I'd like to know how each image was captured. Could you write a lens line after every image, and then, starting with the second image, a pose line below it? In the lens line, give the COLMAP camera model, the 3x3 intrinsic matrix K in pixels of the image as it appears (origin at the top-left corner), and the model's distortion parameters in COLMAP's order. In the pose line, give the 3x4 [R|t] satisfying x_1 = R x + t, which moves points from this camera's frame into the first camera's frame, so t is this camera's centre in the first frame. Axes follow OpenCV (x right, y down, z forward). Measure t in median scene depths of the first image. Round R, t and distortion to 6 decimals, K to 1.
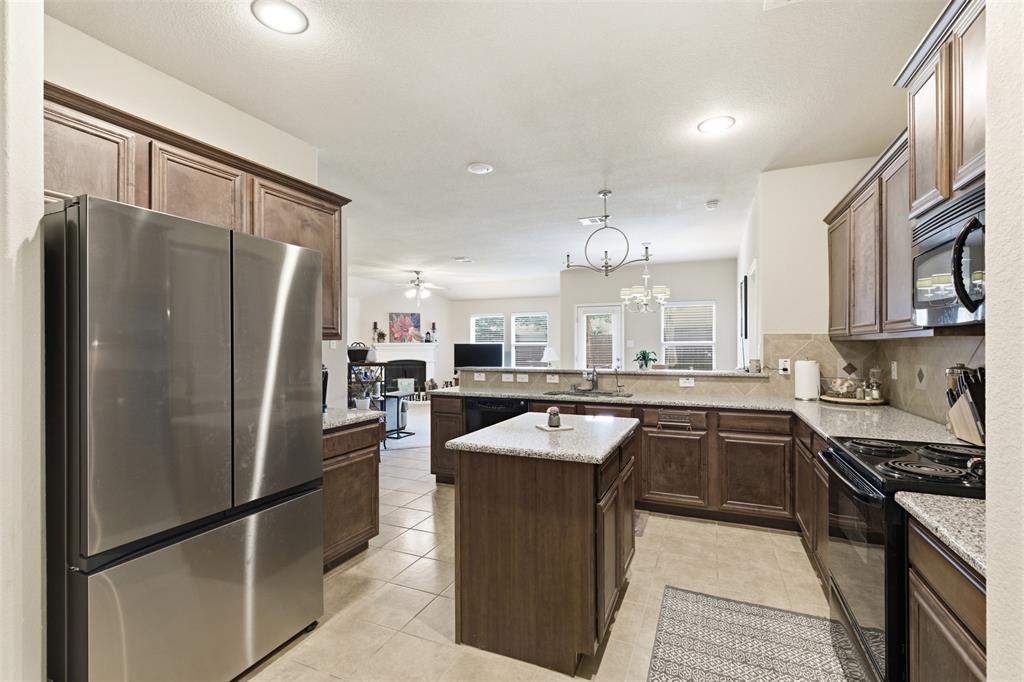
lens RADIAL K [[464.7, 0, 509.2], [0, 464.7, 342.3], [0, 0, 1]] dist [0.003424, 0.002069]
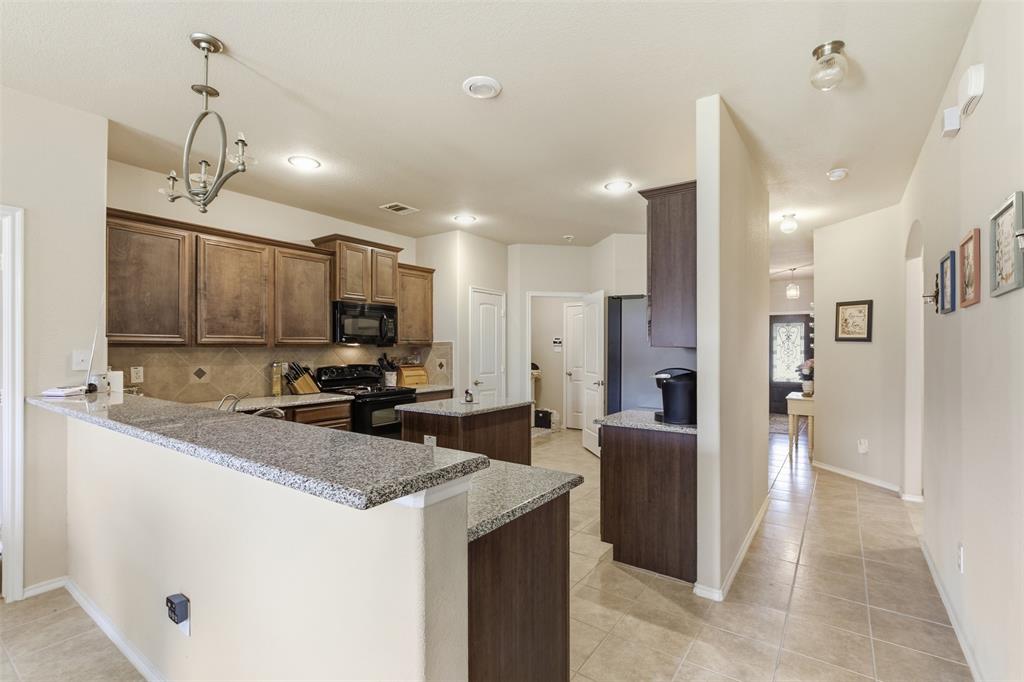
lens RADIAL K [[464.7, 0, 509.3], [0, 464.7, 344.9], [0, 0, 1]] dist [0.003424, 0.002069]
pose [[-0.979951, 0.001783, 0.199232, -0.181673], [-0.000495, 0.999935, -0.011385, 0.000520], [-0.199239, -0.011255, -0.979886, 1.294660]]
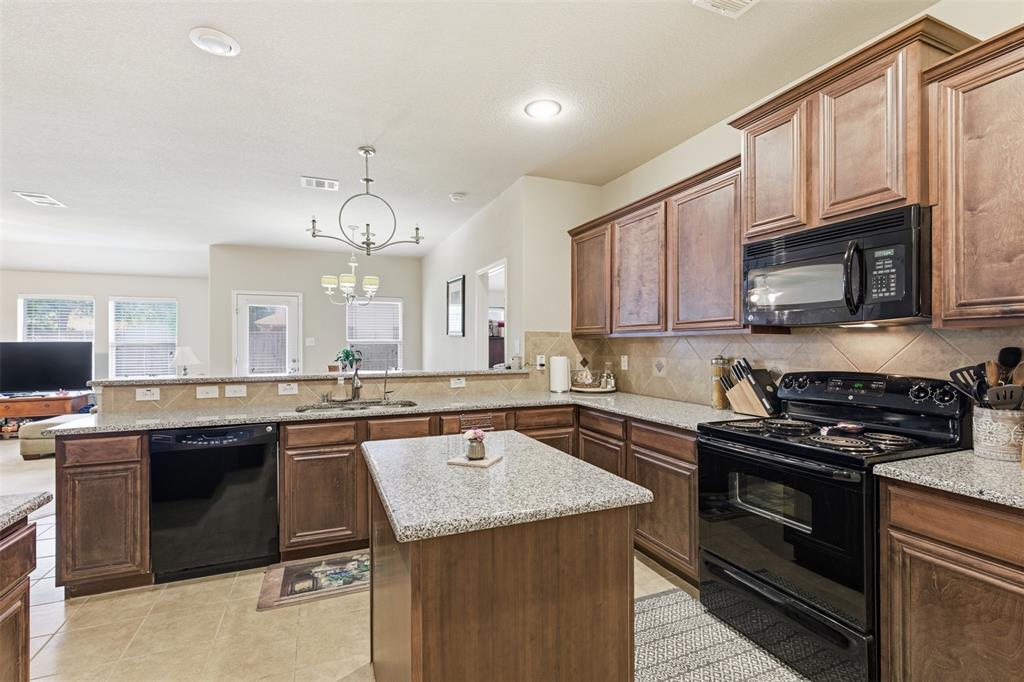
lens RADIAL K [[464.7, 0, 511.4], [0, 464.7, 343.0], [0, 0, 1]] dist [0.003424, 0.002069]
pose [[0.689898, 0.002231, 0.723903, -0.181758], [-0.003937, 0.999992, 0.000670, 0.005875], [-0.723896, -0.003313, 0.689902, 0.248875]]
